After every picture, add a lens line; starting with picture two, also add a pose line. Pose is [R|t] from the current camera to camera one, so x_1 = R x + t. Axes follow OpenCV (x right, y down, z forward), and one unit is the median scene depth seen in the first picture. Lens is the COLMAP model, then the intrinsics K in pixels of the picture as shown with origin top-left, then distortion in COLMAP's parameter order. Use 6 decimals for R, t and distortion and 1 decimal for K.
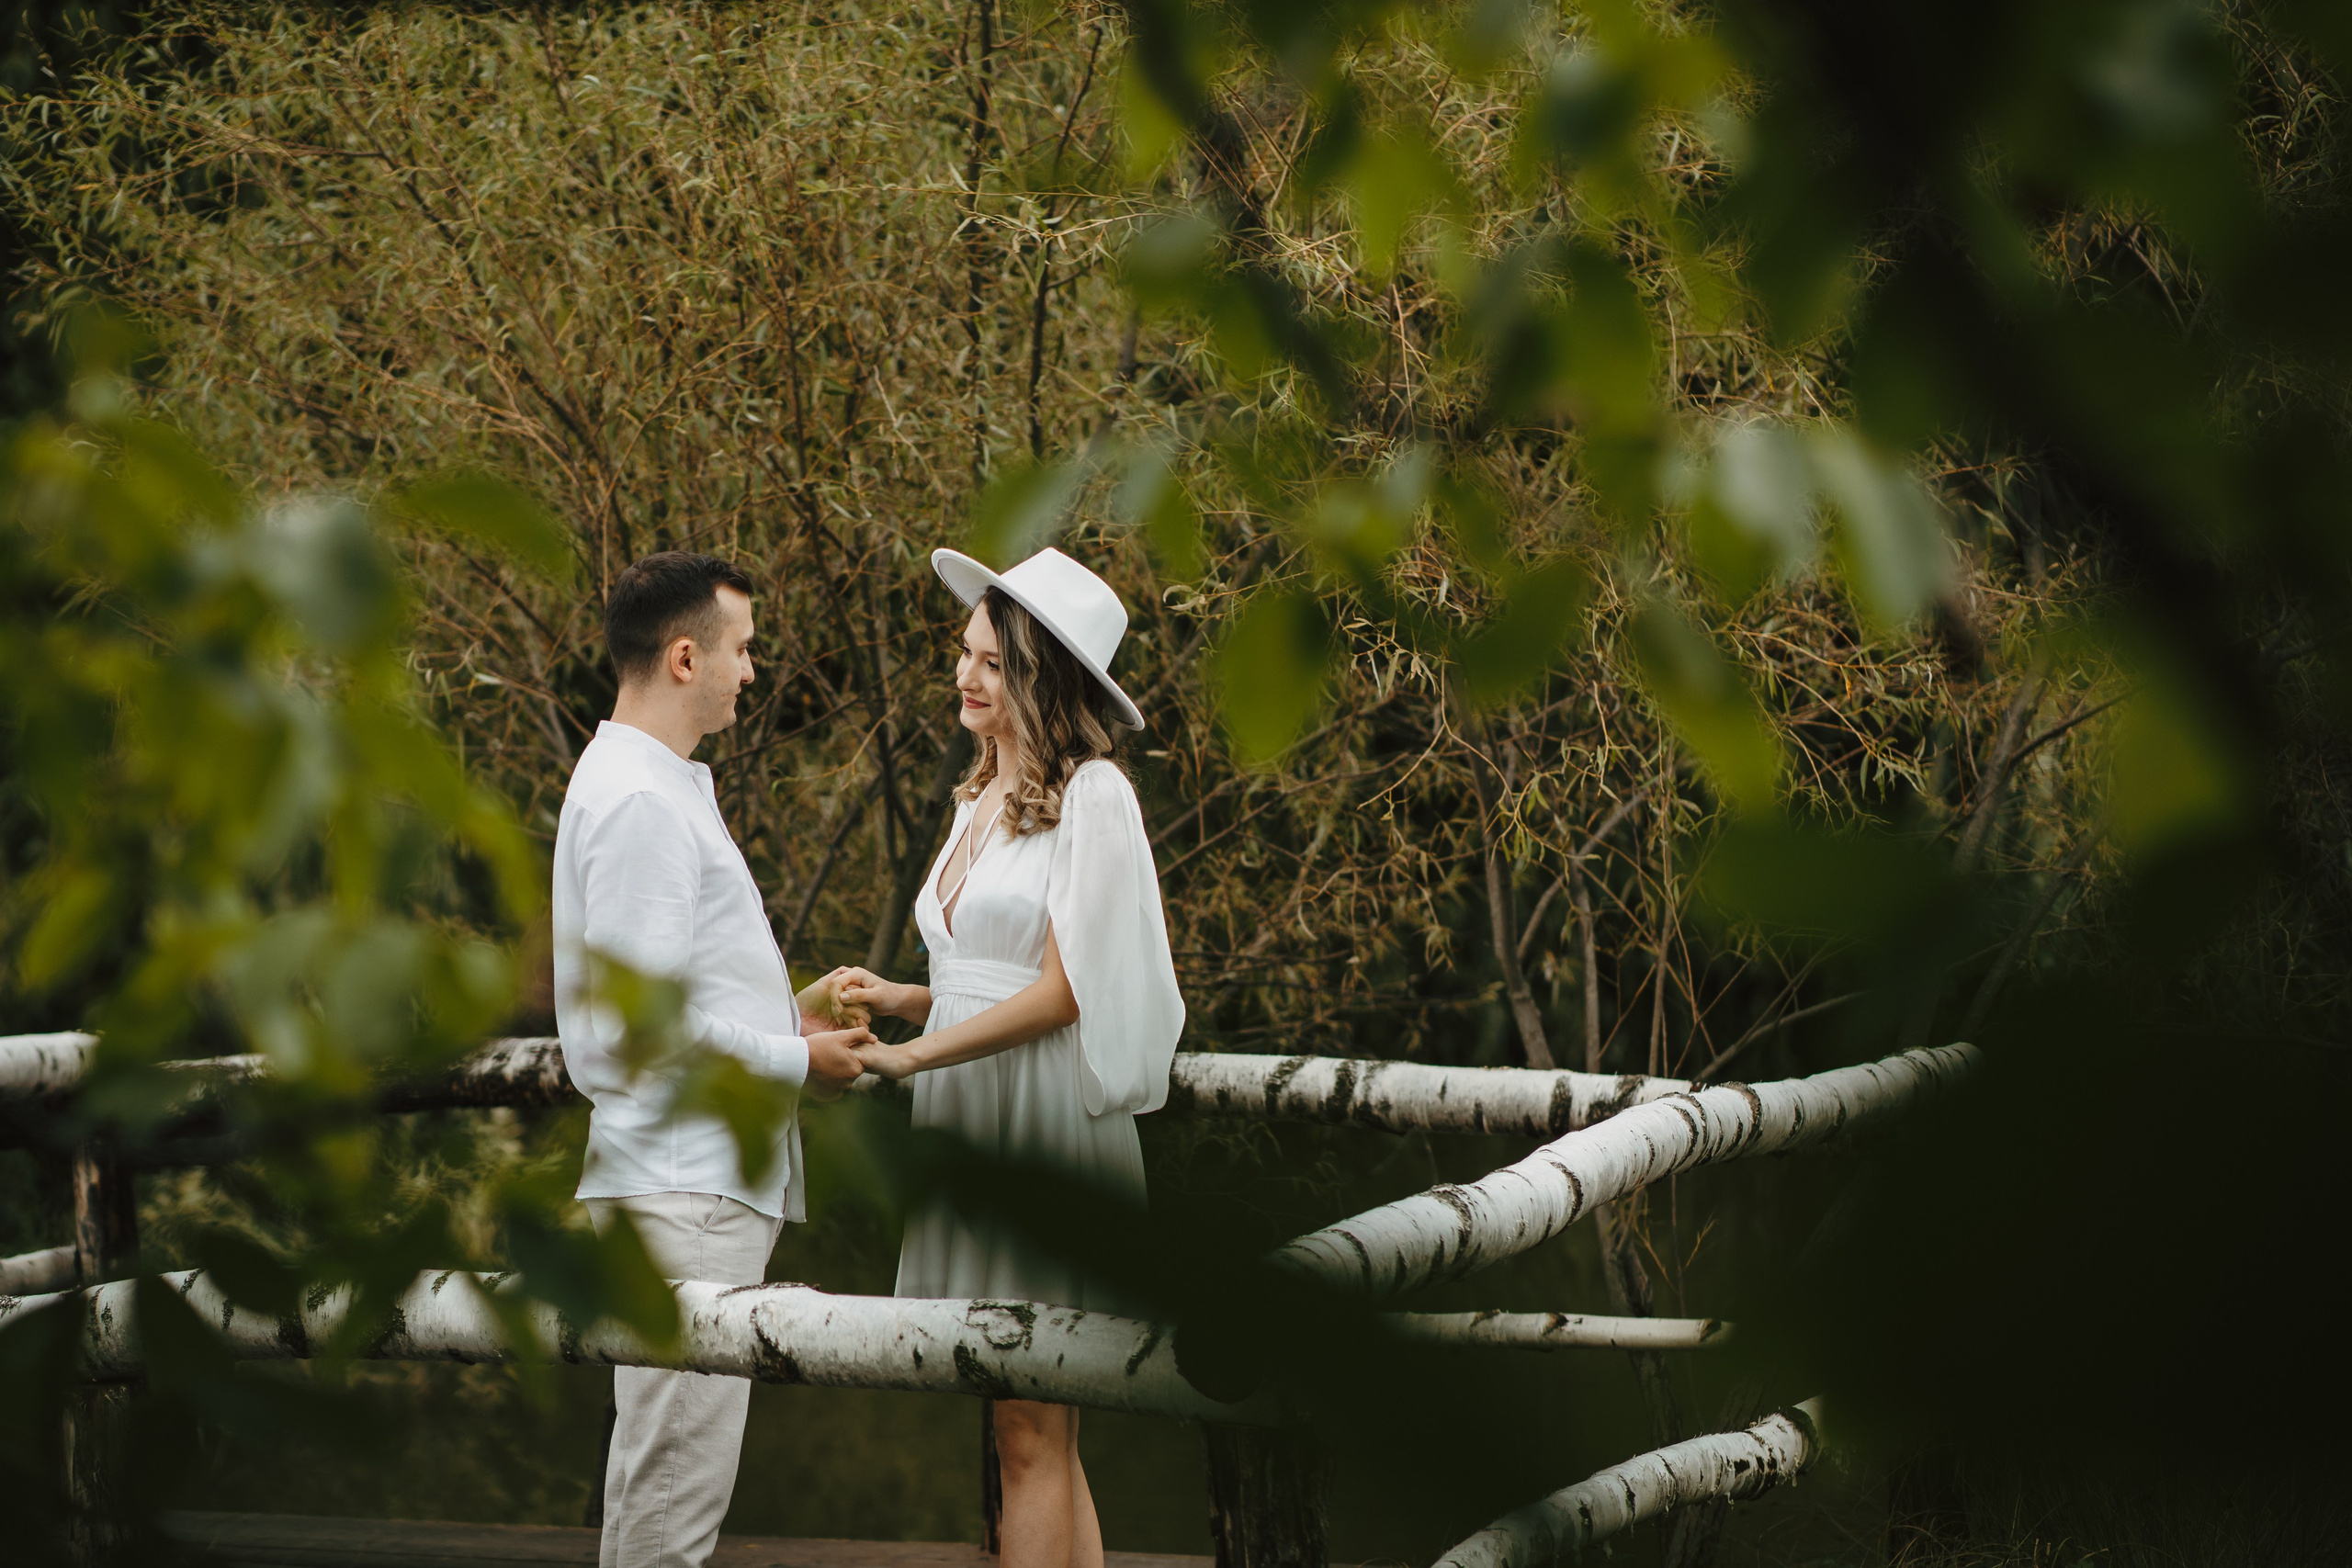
lens RADIAL K [[6723.5, 0, 1182.2], [0, 6723.5, 789.5], [0, 0, 1]] dist [0.220817, 0.000000]
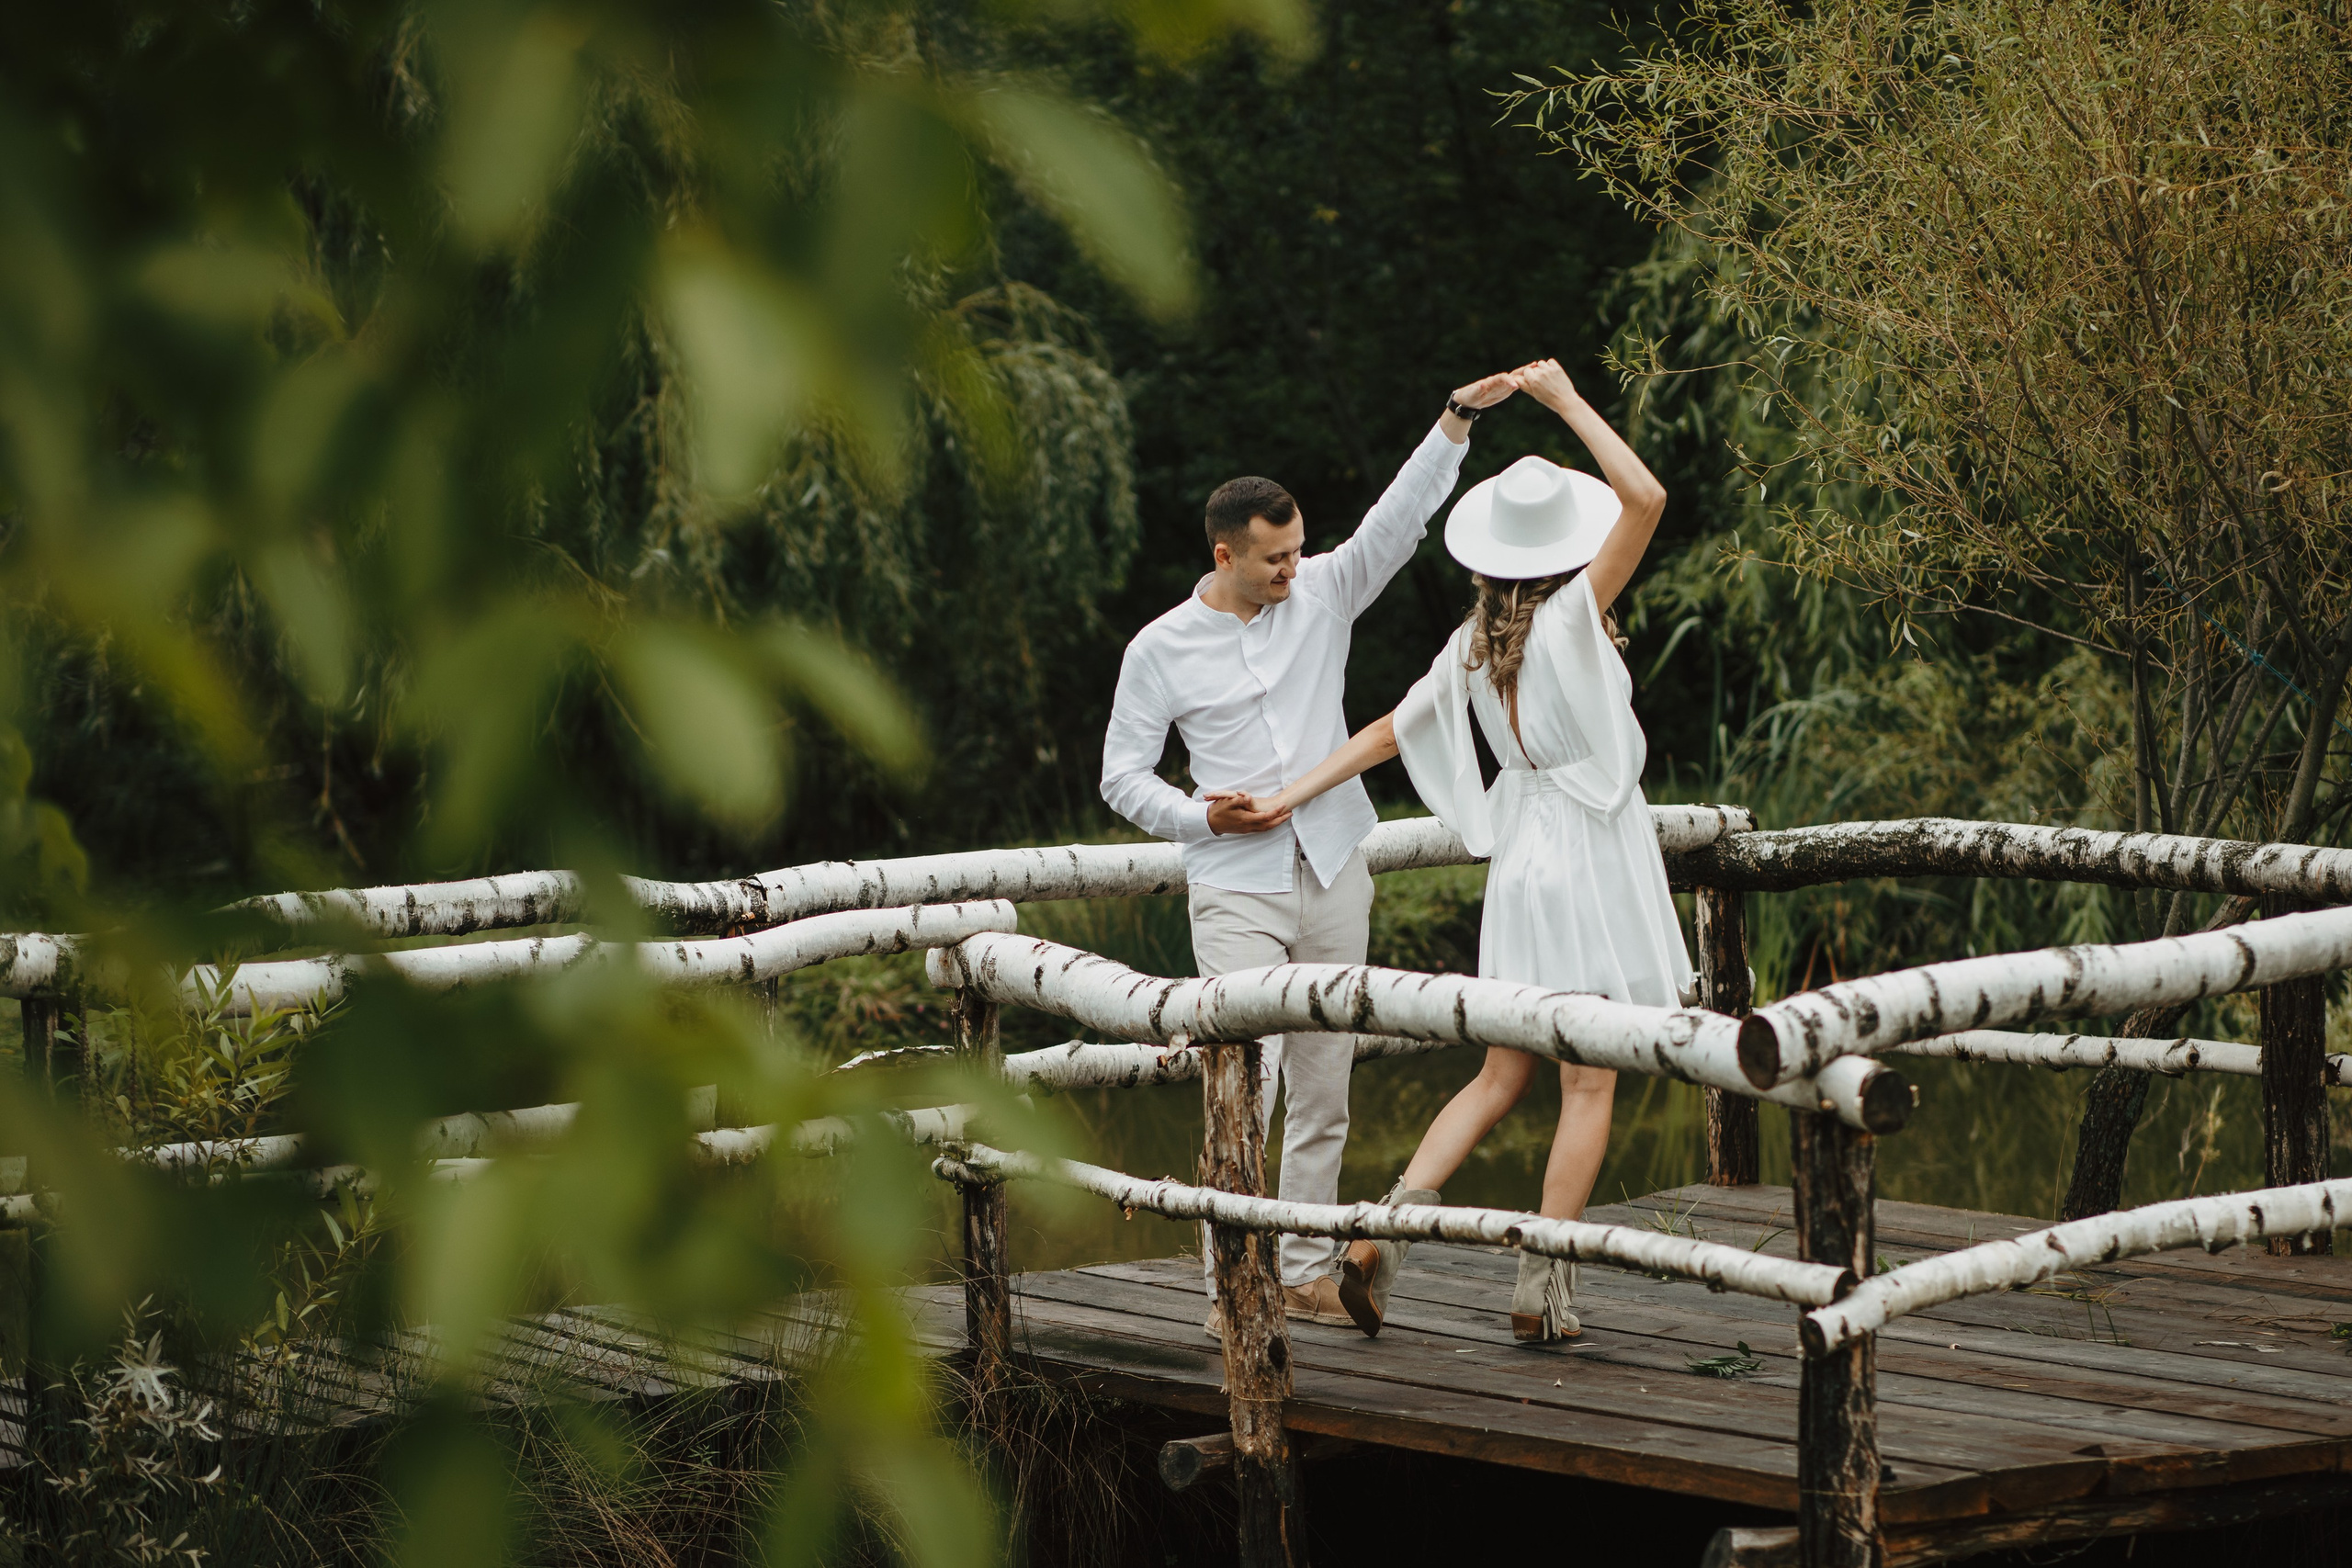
lens RADIAL K [[6565.6, 0, 1190.5], [0, 6565.6, 765.9], [0, 0, 1]] dist [0.147970, 0.000000]
pose [[0.870166, 0.032766, -0.491668, 0.419490], [-0.019794, 0.999306, 0.031563, -0.010347], [0.492361, -0.017733, 0.870211, -0.156107]]
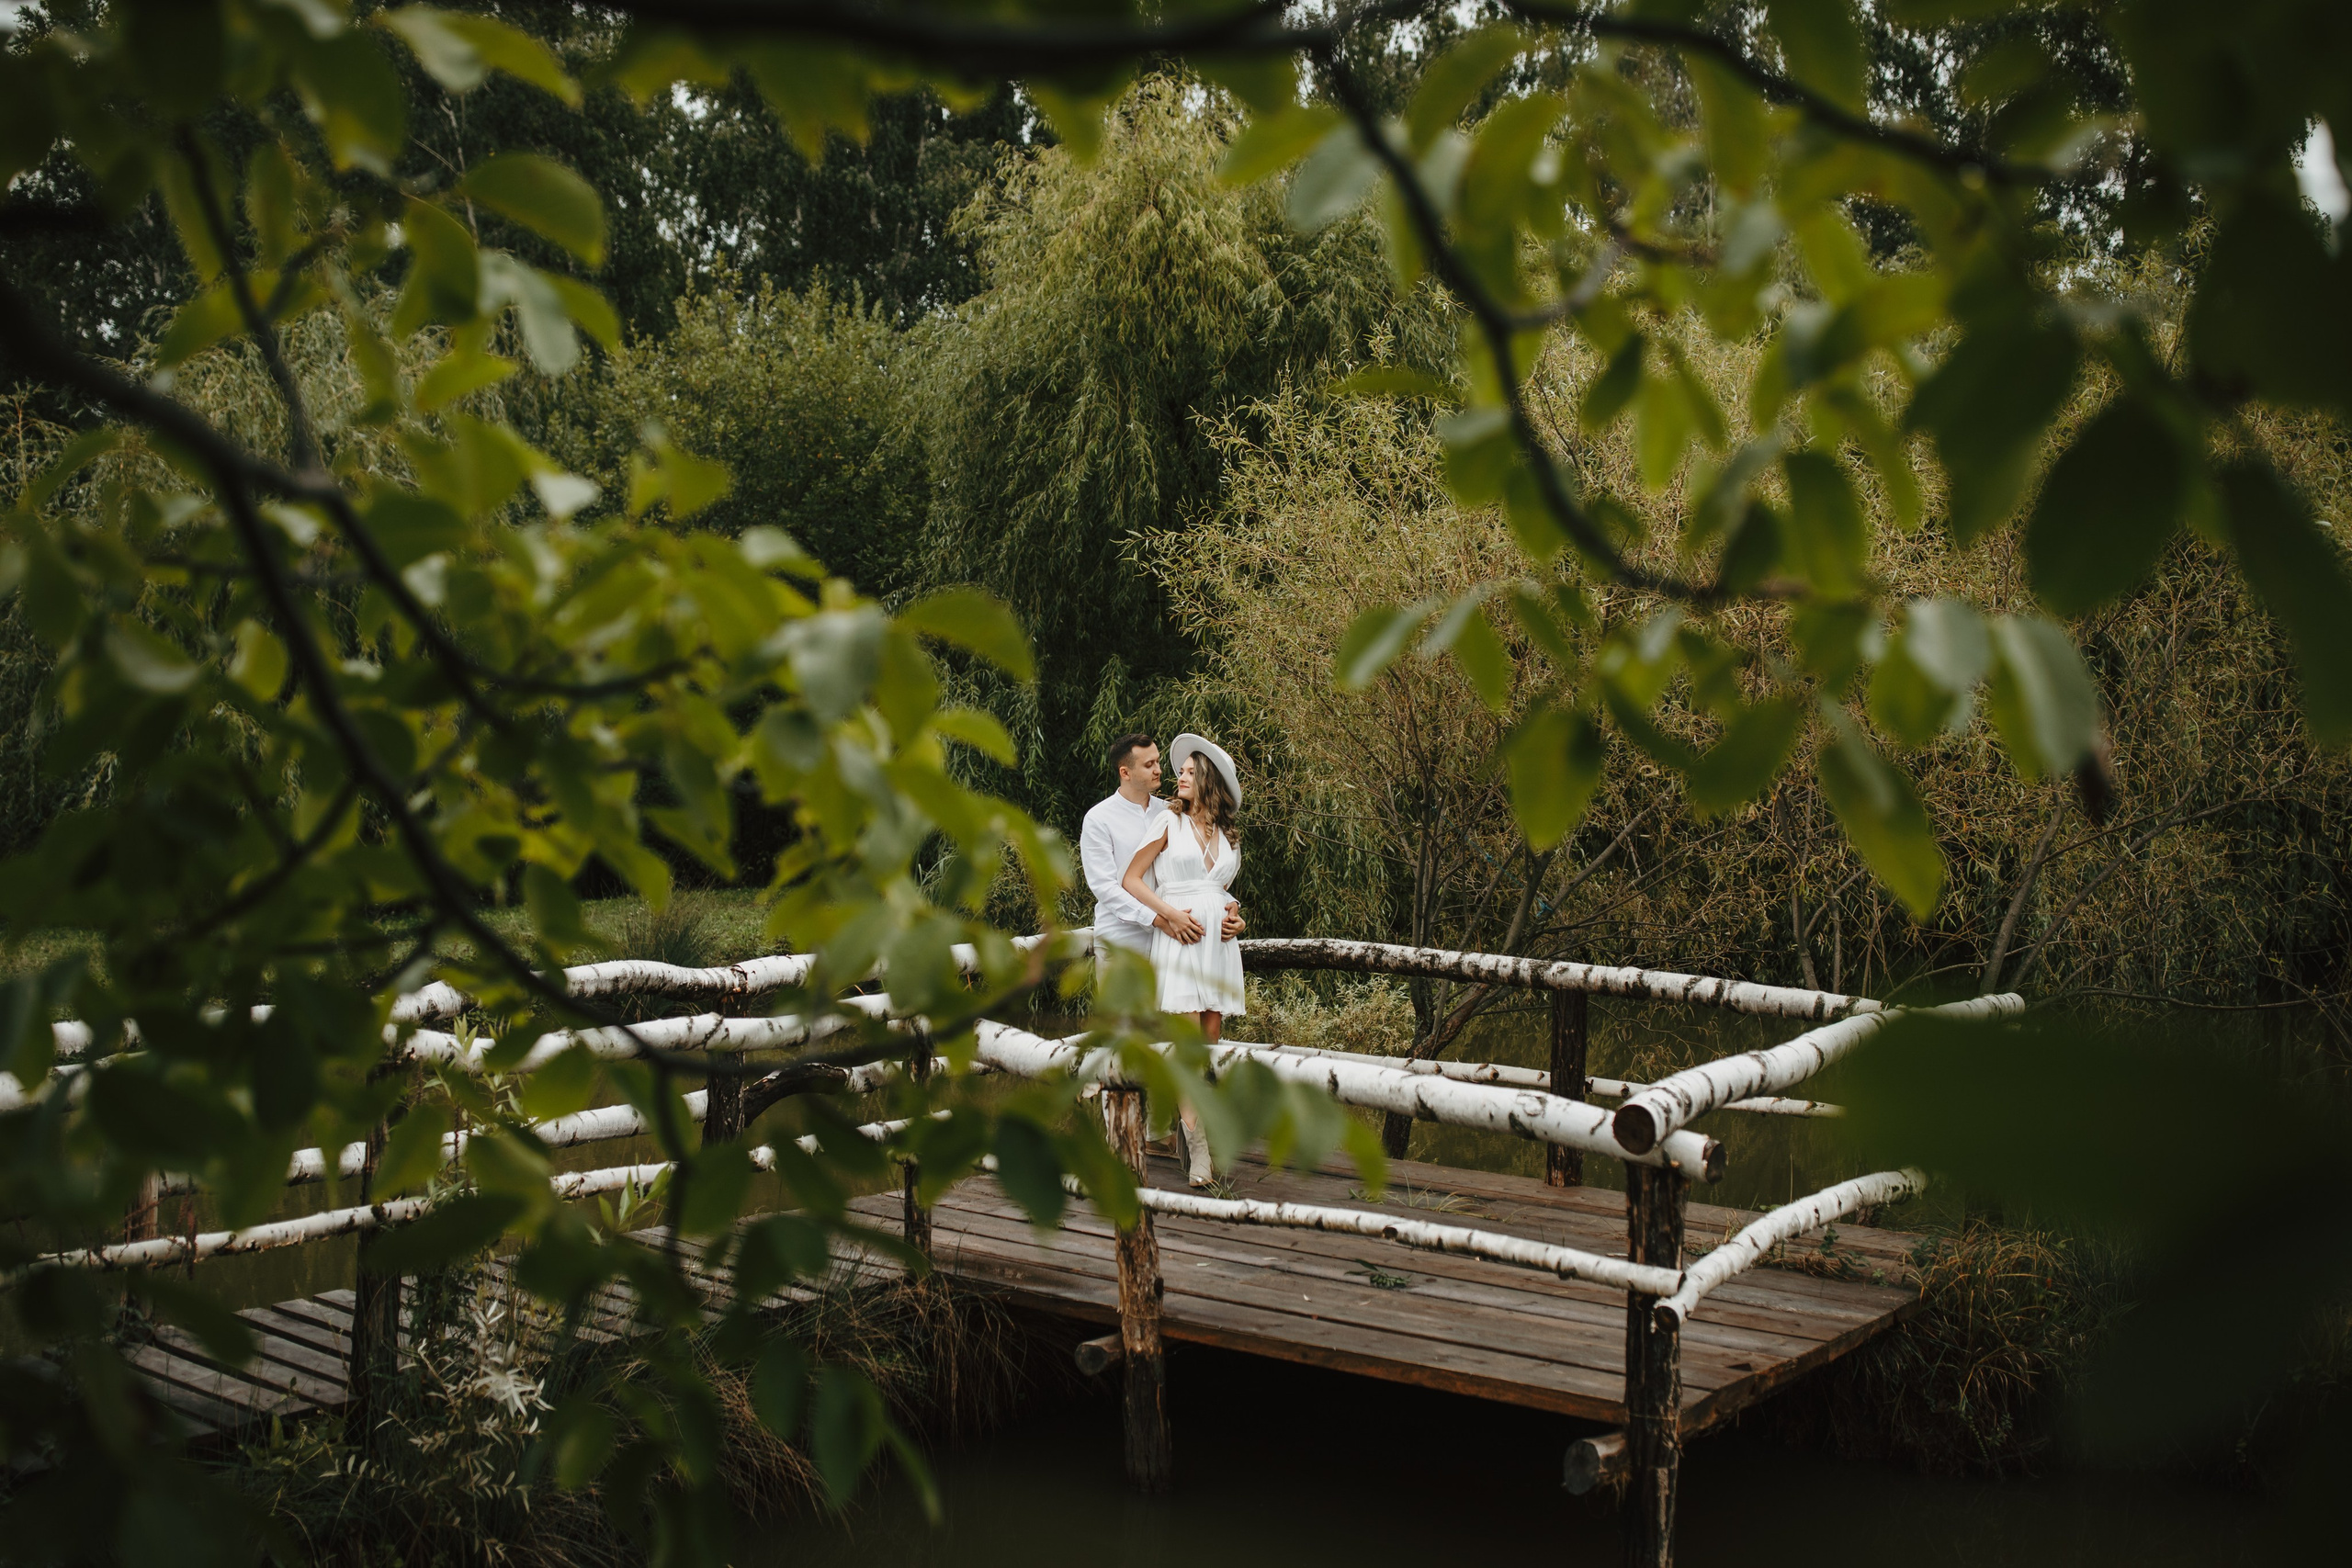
lens RADIAL K [[2405.4, 0, 1182.8], [0, 2405.4, 746.2], [0, 0, 1]] dist [-0.011847, 0.000000]
pose [[0.975874, 0.052993, -0.211806, 0.015428], [-0.060816, 0.997680, -0.030590, -0.001596], [0.209694, 0.042734, 0.976833, 0.189858]]
